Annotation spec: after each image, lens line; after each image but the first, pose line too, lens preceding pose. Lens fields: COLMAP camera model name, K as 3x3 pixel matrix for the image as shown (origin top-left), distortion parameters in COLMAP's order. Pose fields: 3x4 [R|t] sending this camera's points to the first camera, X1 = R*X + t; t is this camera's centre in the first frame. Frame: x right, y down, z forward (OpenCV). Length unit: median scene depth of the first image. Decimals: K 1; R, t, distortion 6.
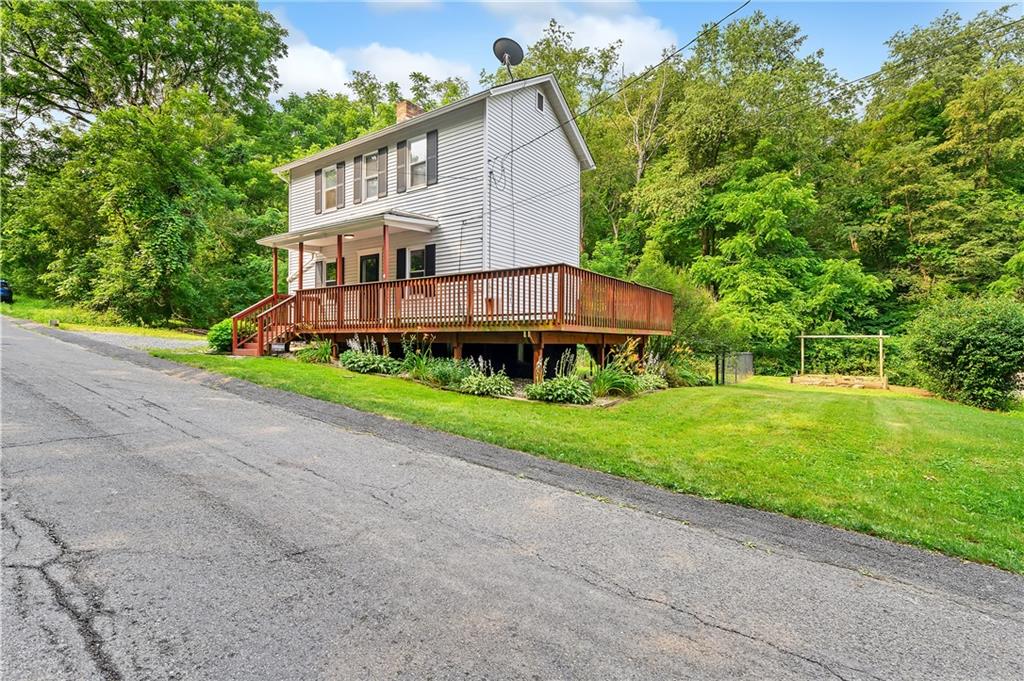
lens RADIAL K [[477.9, 0, 512.0], [0, 477.9, 340.5], [0, 0, 1]] dist [-0.019187, -0.000005]
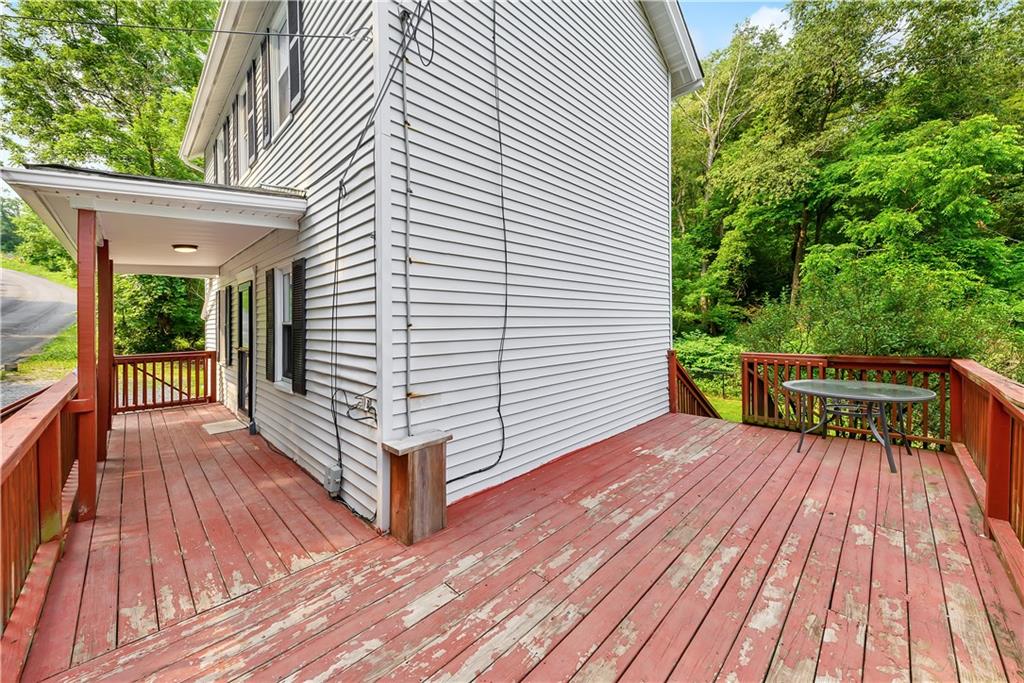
lens RADIAL K [[361.1, 0, 512.0], [0, 361.1, 341.5], [0, 0, 1]] dist [0.001051, -0.000023]
pose [[0.981512, -0.010665, -0.191105, 0.024722], [0.021510, 0.998268, 0.054762, -0.061729], [0.190190, -0.057860, 0.980041, 0.310263]]
